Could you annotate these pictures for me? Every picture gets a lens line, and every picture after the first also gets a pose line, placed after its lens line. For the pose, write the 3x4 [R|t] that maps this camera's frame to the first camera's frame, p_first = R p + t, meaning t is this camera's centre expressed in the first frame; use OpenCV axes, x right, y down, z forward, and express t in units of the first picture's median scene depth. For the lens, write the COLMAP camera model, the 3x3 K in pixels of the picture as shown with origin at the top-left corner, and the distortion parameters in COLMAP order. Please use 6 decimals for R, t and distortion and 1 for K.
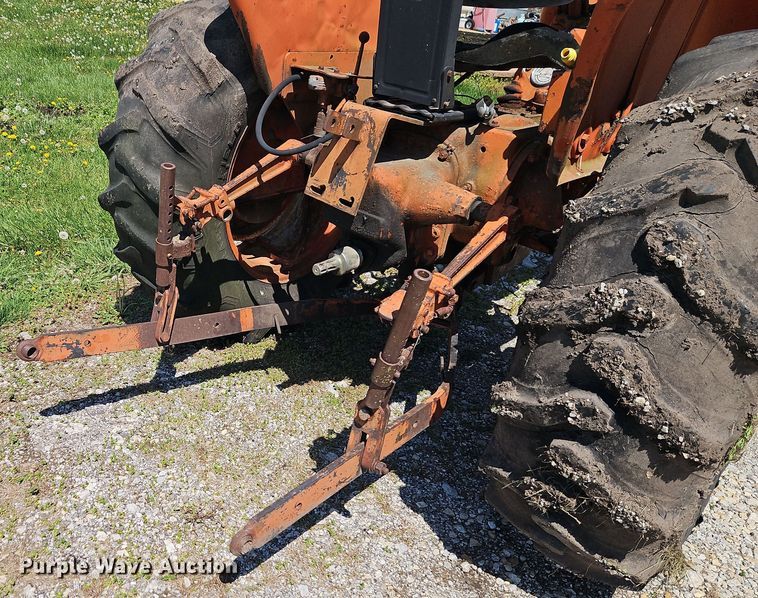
lens RADIAL K [[645.3, 0, 282.2], [0, 645.3, 354.2], [0, 0, 1]] dist [0.082912, -0.086648]
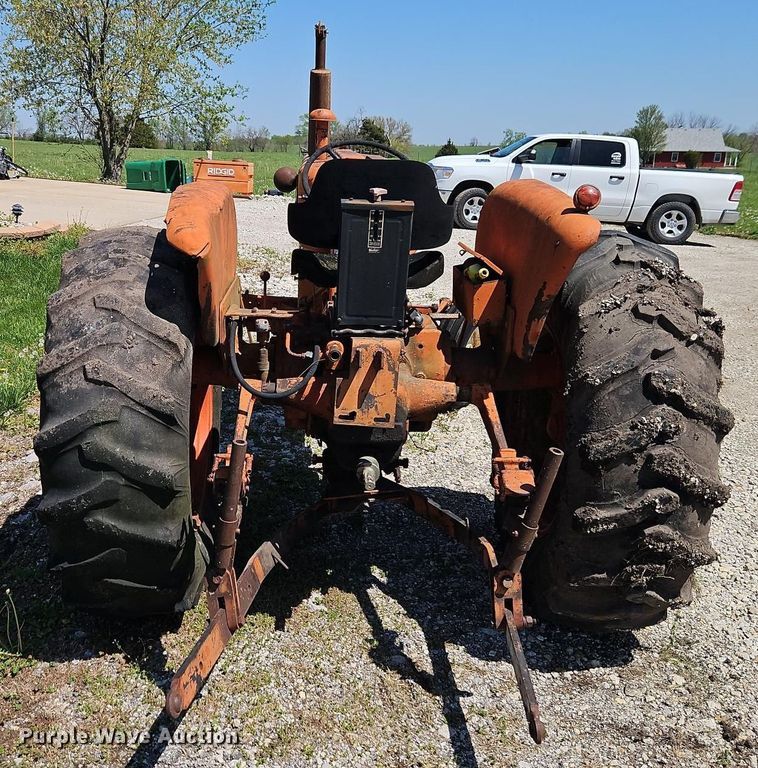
lens RADIAL K [[816.8, 0, 327.6], [0, 816.8, 362.3], [0, 0, 1]] dist [0.065061, -0.020739]
pose [[0.710789, -0.261679, 0.652919, -0.830567], [0.395358, 0.916354, -0.063140, -0.261642], [-0.581783, 0.303016, 0.754792, -0.042258]]
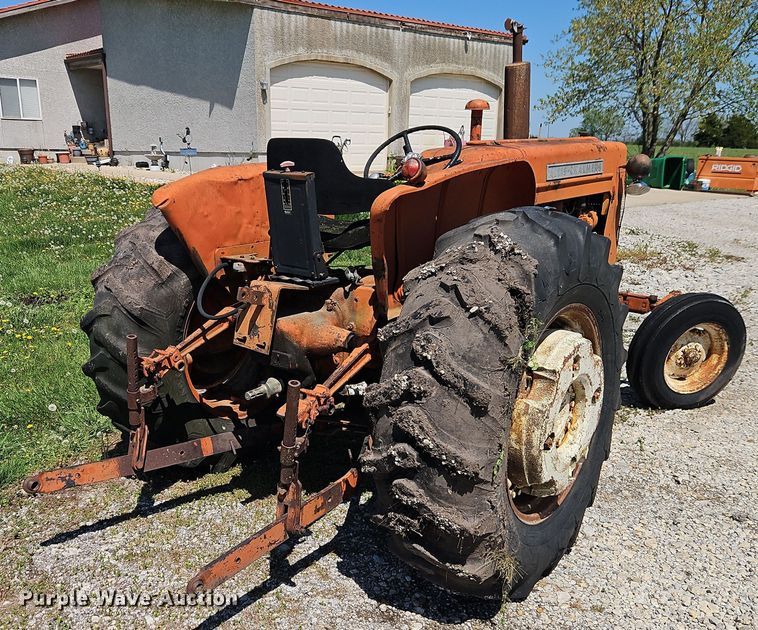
lens RADIAL K [[729.2, 0, 333.7], [0, 729.2, 350.6], [0, 0, 1]] dist [0.098991, -0.133092]
pose [[0.991202, -0.117185, 0.061527, 0.150446], [0.128483, 0.963537, -0.234709, 0.161364], [-0.031779, 0.240549, 0.970117, -0.522236]]
